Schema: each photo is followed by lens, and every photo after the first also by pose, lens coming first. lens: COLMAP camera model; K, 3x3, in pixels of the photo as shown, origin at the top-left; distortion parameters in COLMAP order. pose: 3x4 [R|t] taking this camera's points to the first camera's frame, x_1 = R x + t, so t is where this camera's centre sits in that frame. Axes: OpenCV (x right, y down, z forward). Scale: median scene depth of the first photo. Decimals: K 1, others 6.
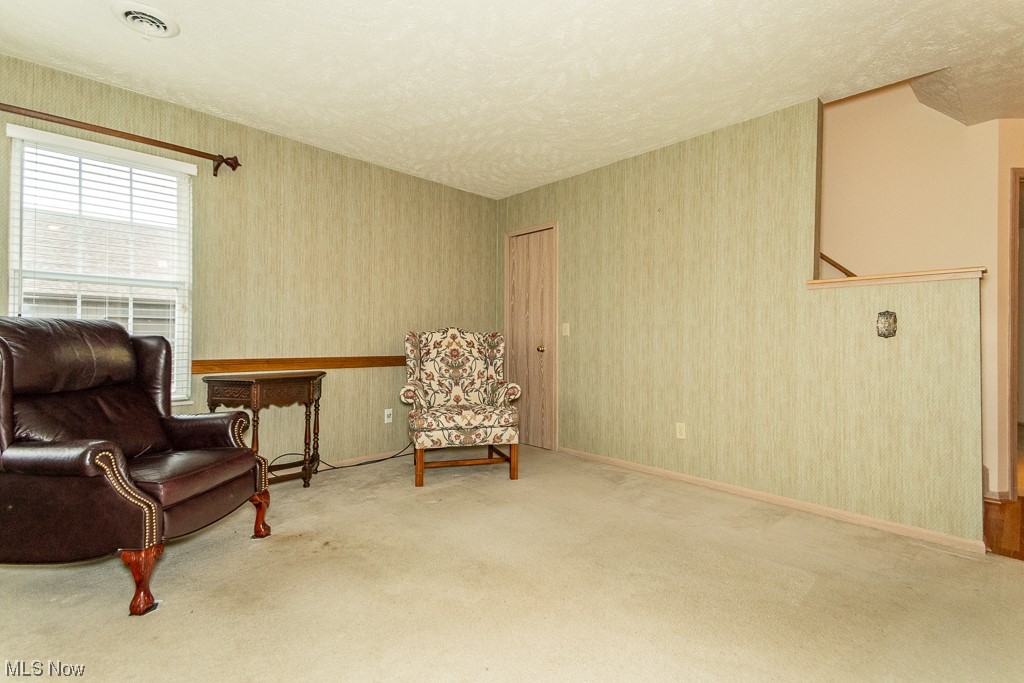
lens RADIAL K [[470.4, 0, 533.1], [0, 470.4, 338.4], [0, 0, 1]] dist [0.001883, 0.000040]
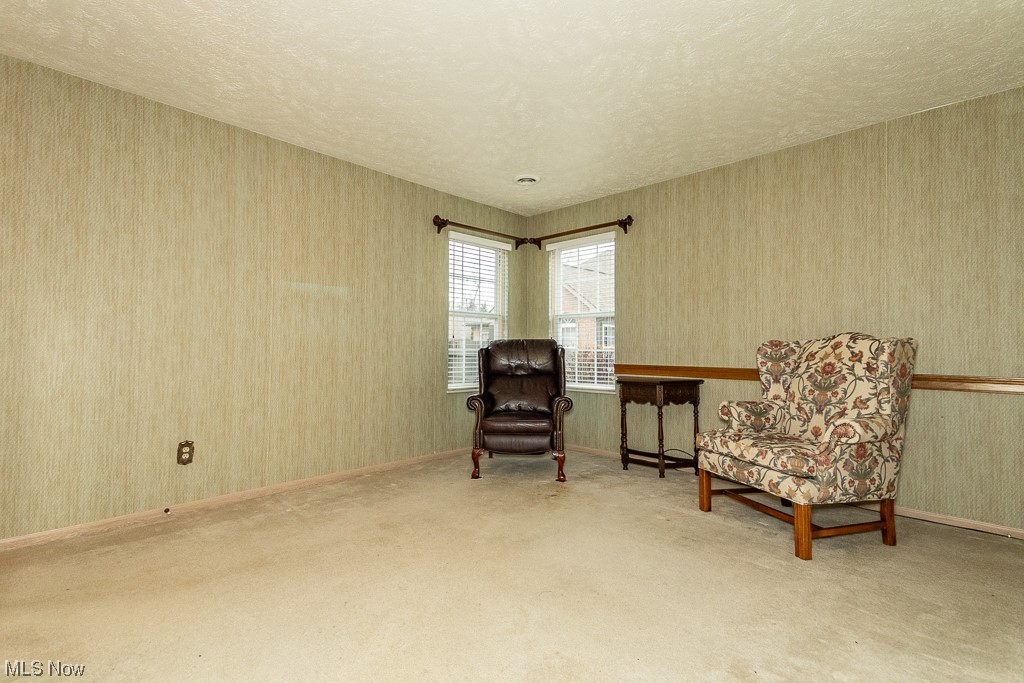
lens RADIAL K [[476.5, 0, 496.3], [0, 476.5, 343.2], [0, 0, 1]] dist [0.045690, -0.000030]
pose [[-0.038349, -0.021487, -0.999033, 0.670112], [-0.001038, 0.999769, -0.021463, 0.010213], [0.999264, 0.000214, -0.038363, 0.592872]]
